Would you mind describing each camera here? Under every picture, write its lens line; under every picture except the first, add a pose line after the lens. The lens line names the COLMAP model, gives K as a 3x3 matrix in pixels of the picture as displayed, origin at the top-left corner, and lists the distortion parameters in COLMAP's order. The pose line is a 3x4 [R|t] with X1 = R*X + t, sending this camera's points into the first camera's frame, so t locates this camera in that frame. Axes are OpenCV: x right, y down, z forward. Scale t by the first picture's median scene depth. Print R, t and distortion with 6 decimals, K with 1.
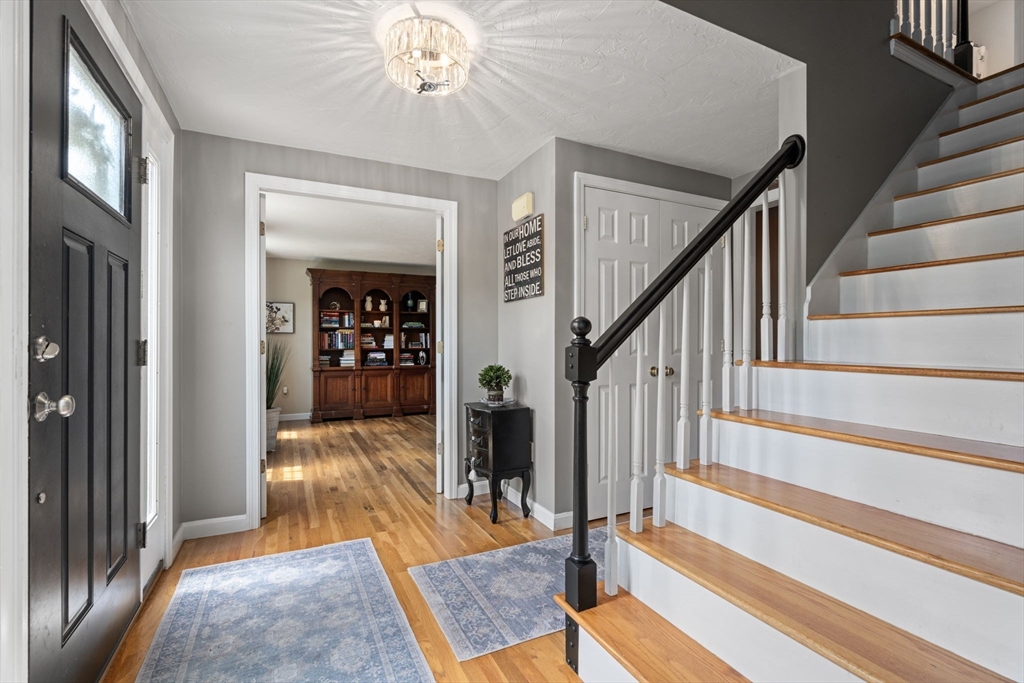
lens RADIAL K [[462.6, 0, 513.0], [0, 462.6, 342.4], [0, 0, 1]] dist [-0.004251, -0.000419]
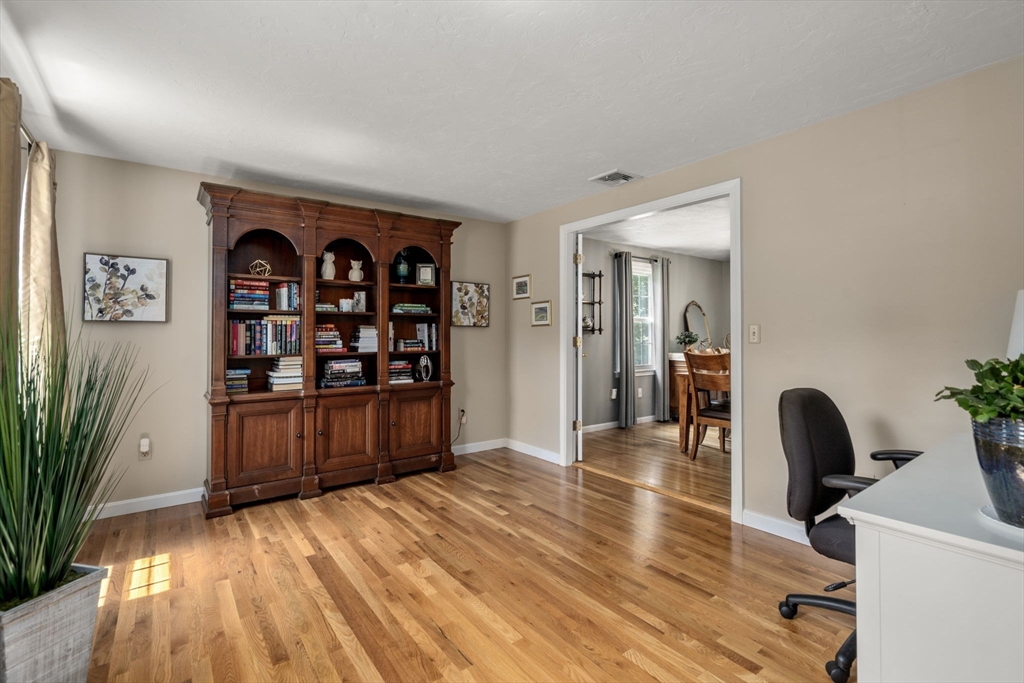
lens RADIAL K [[462.6, 0, 507.5], [0, 462.6, 324.4], [0, 0, 1]] dist [-0.004251, -0.000419]
pose [[0.983782, 0.005394, 0.179287, -0.211160], [-0.002440, 0.999858, -0.016692, -0.010800], [-0.179351, 0.015983, 0.983655, 0.461620]]
